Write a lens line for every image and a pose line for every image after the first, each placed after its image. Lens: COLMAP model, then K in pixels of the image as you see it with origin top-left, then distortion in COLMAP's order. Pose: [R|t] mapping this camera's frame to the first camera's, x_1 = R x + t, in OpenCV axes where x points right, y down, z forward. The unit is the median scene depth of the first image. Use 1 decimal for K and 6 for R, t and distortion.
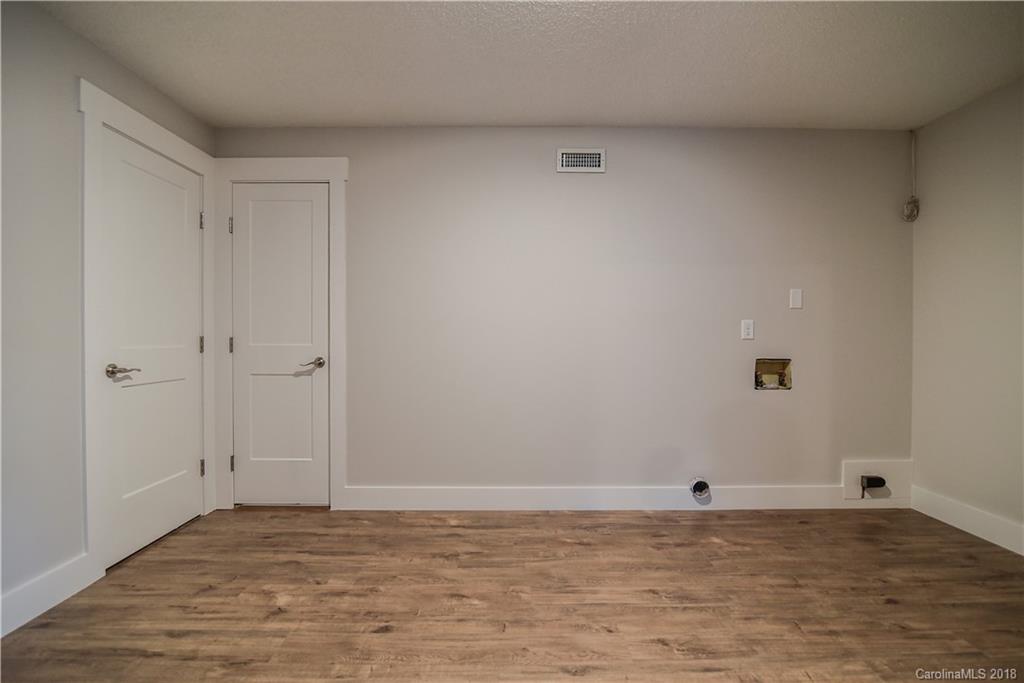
lens RADIAL K [[476.2, 0, 506.8], [0, 476.2, 341.5], [0, 0, 1]] dist [-0.014982, -0.000217]
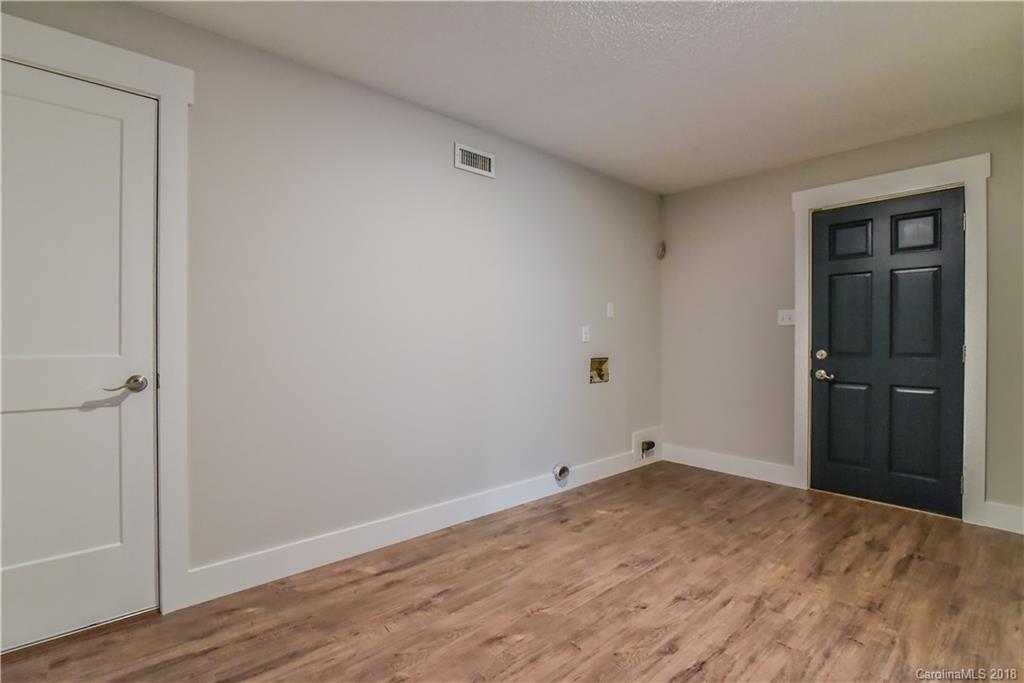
lens RADIAL K [[476.2, 0, 510.8], [0, 476.2, 341.0], [0, 0, 1]] dist [-0.014982, -0.000217]
pose [[0.750924, -0.003888, 0.660377, -0.474315], [0.007666, 0.999967, -0.002830, -0.006497], [-0.660344, 0.007188, 0.750929, 0.236156]]
